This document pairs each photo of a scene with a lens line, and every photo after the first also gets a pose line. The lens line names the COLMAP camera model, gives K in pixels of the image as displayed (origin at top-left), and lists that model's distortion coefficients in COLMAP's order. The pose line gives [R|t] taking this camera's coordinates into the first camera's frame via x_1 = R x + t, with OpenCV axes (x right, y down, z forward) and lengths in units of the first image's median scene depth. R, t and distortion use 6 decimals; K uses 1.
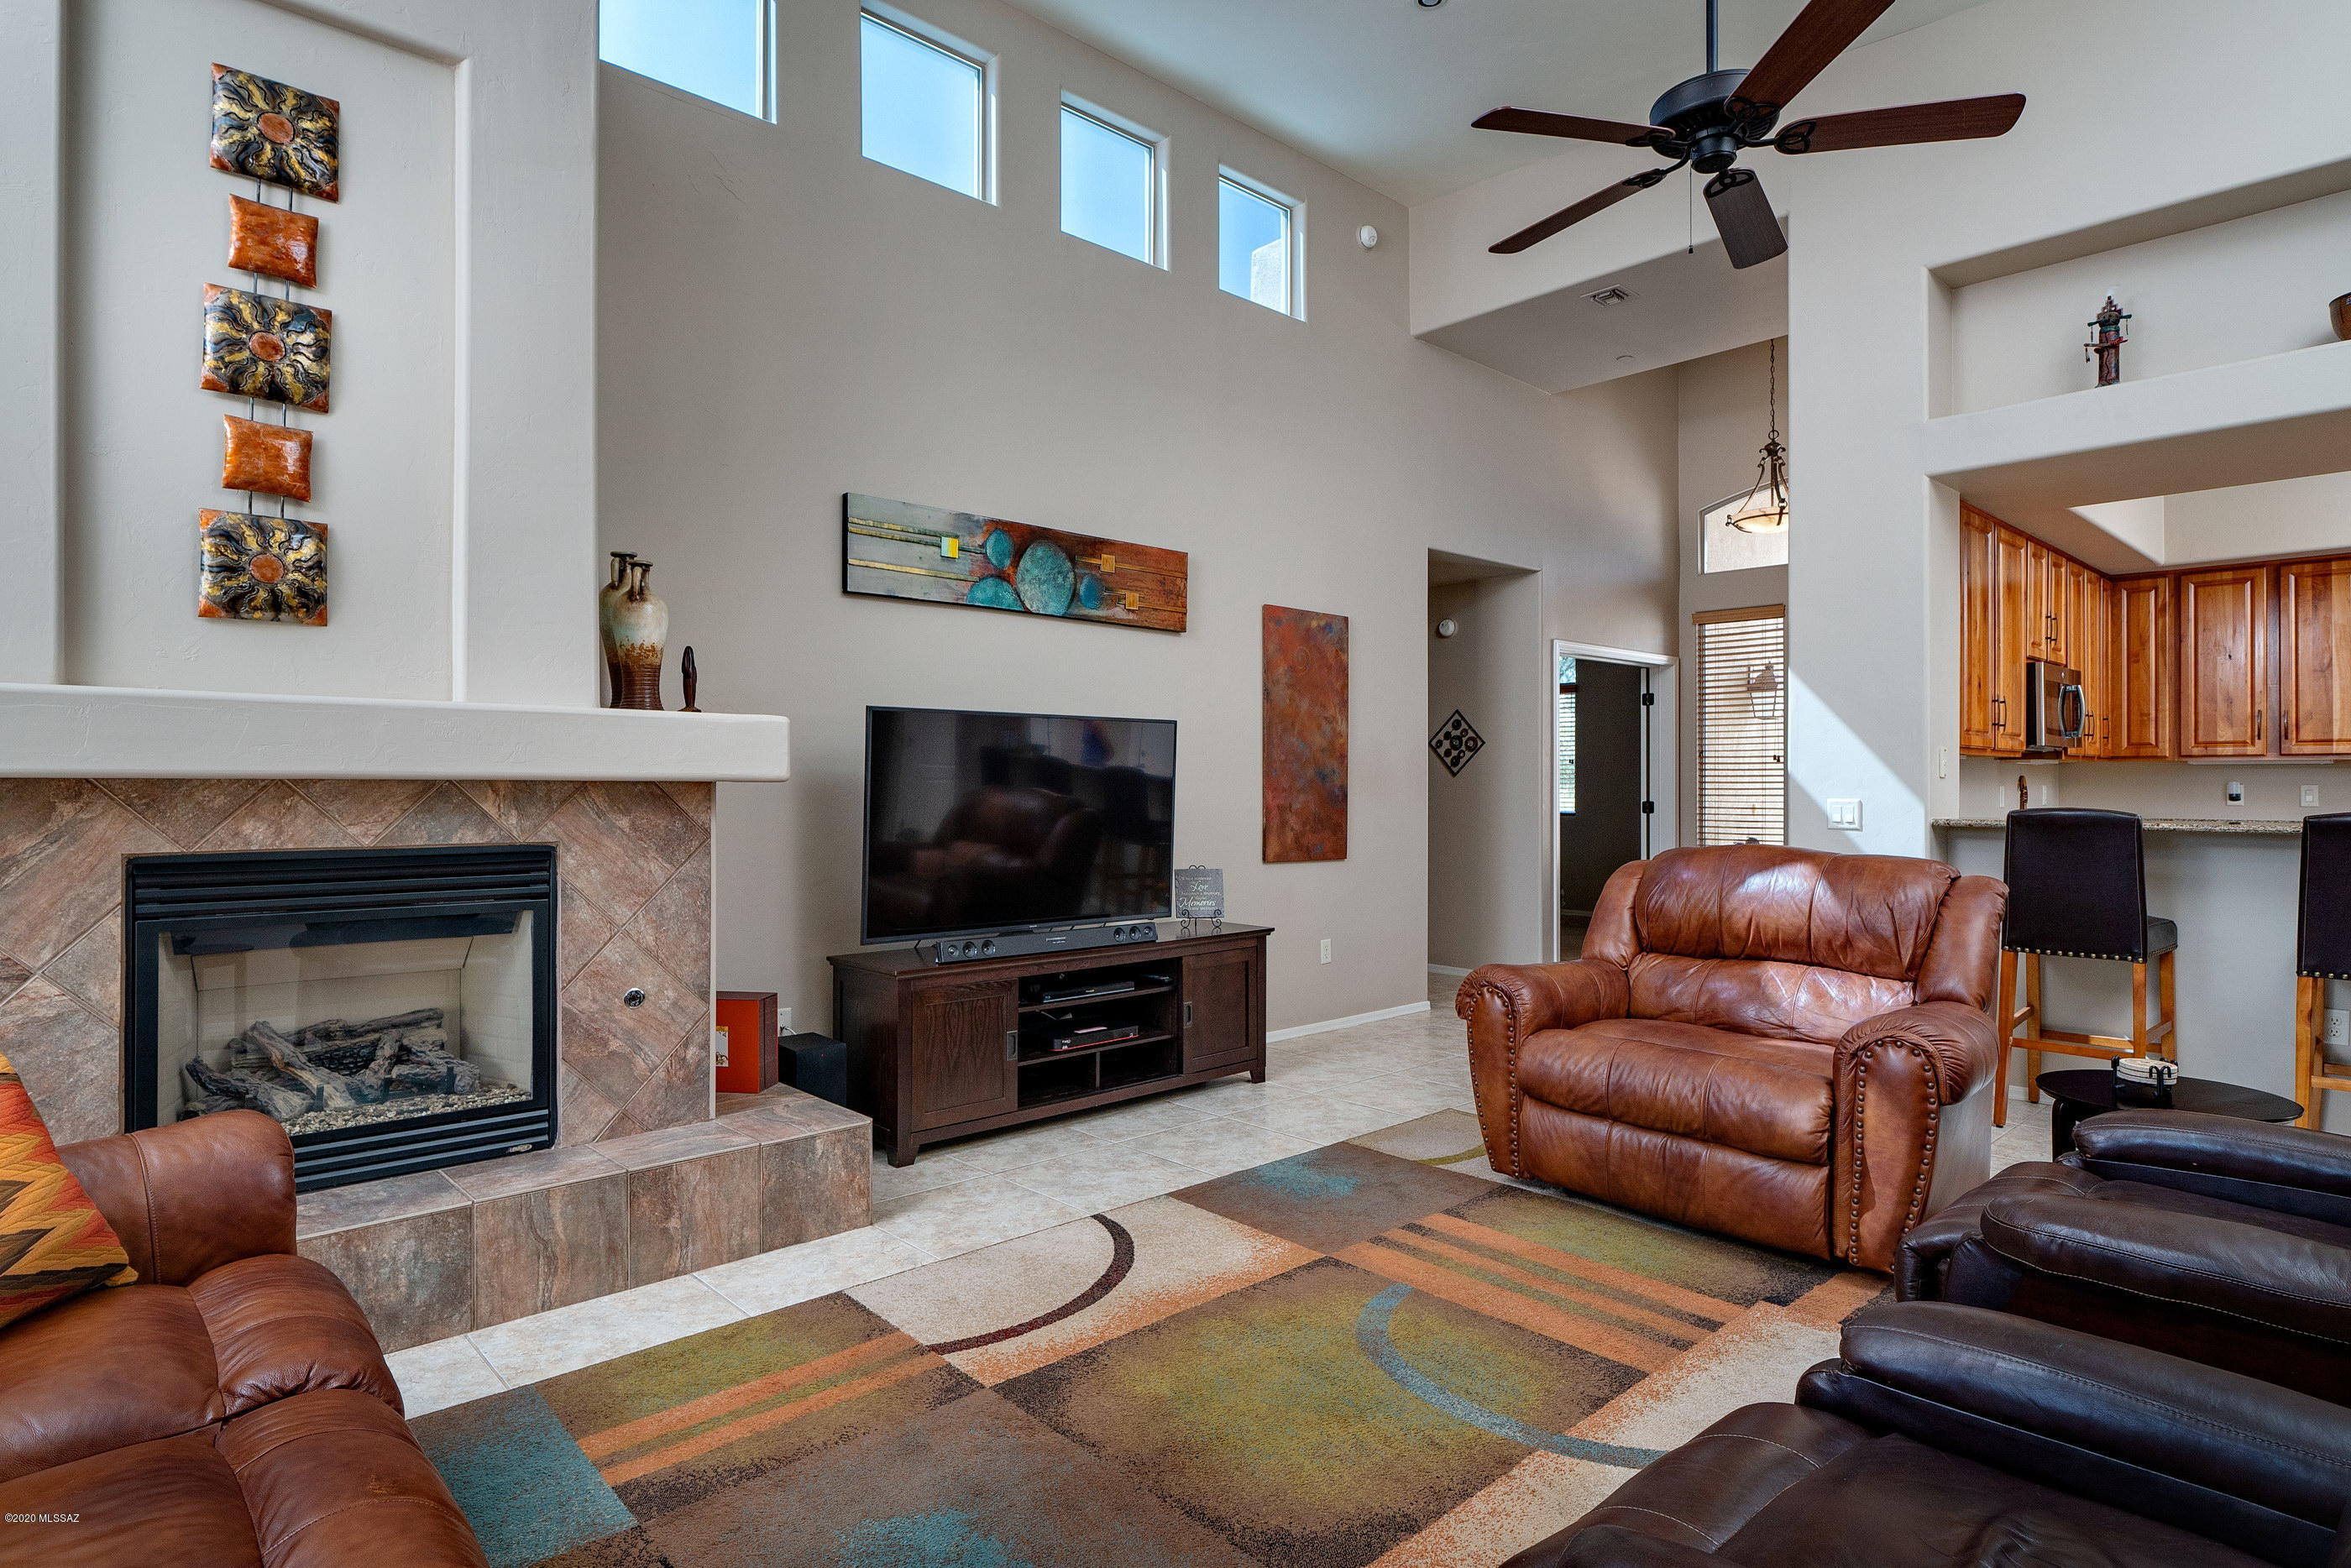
lens RADIAL K [[1239.6, 0, 1175.5], [0, 1239.6, 784.0], [0, 0, 1]] dist [-0.007159, -0.001138]
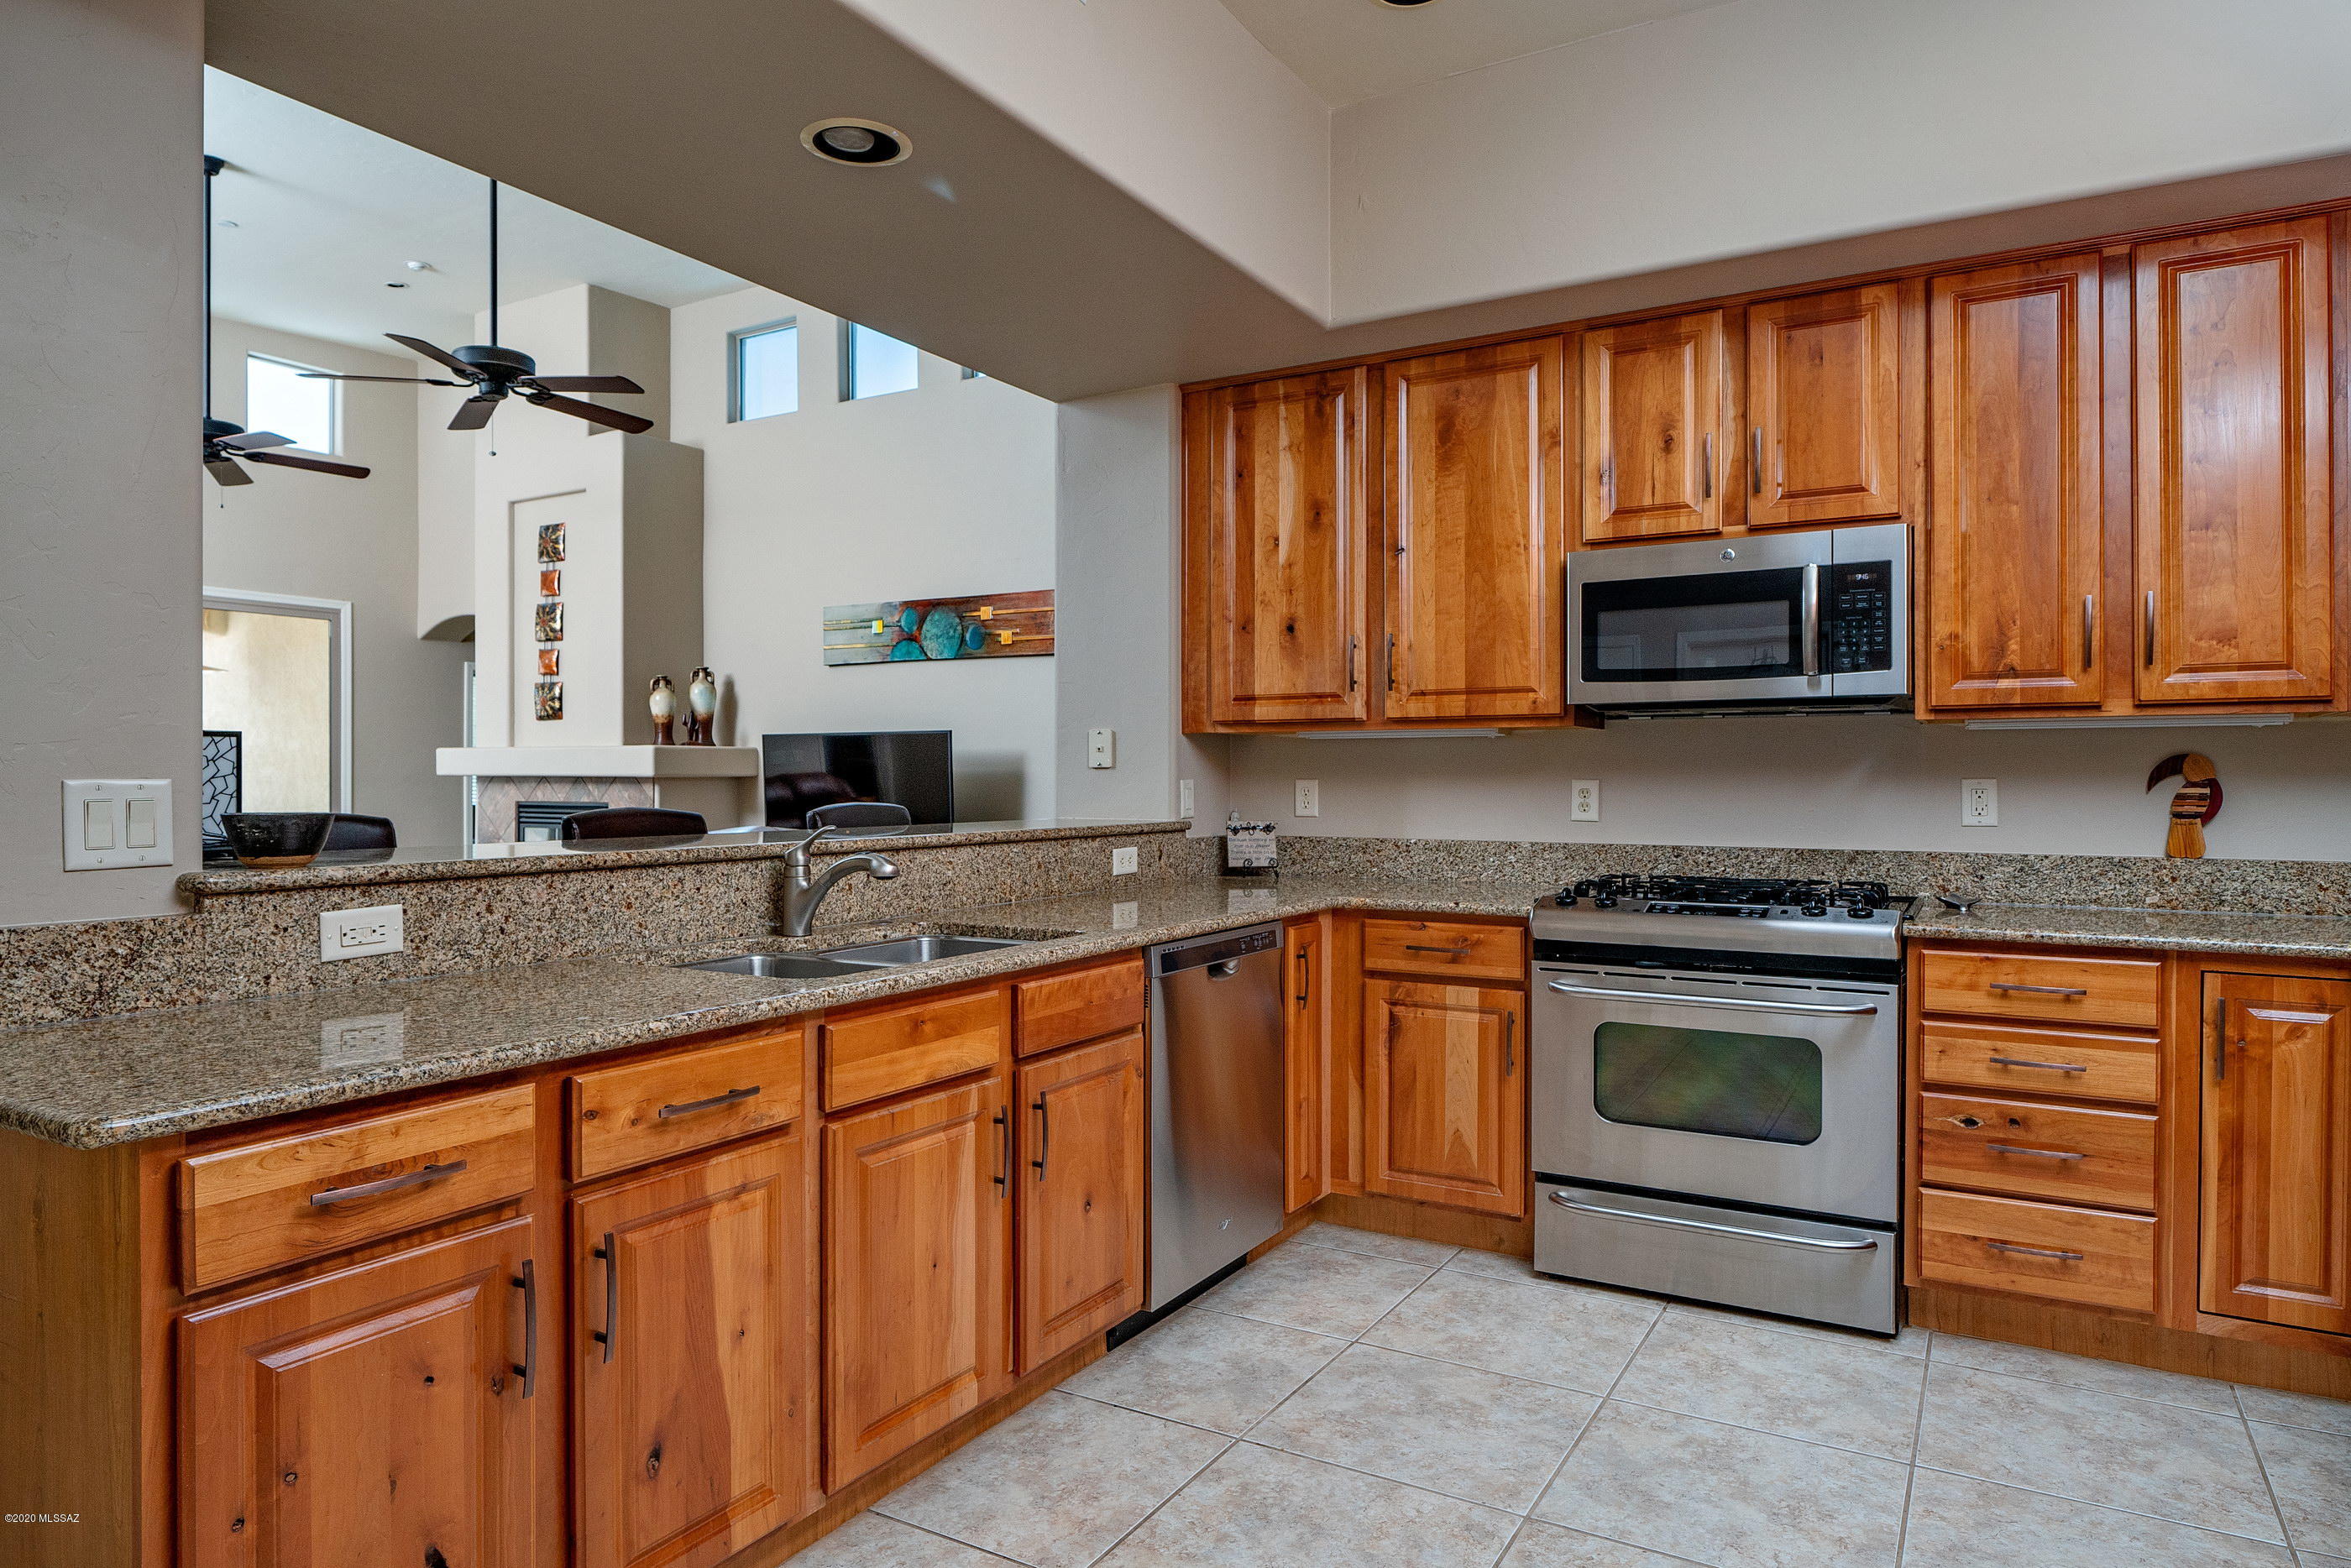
lens RADIAL K [[1259.6, 0, 1175.5], [0, 1259.6, 784.0], [0, 0, 1]] dist [0.001308, 0.000093]
pose [[0.338117, 0.002687, -0.941100, 2.117908], [-0.001098, 0.999996, 0.002461, 0.004619], [0.941103, 0.000201, 0.338119, 1.199776]]
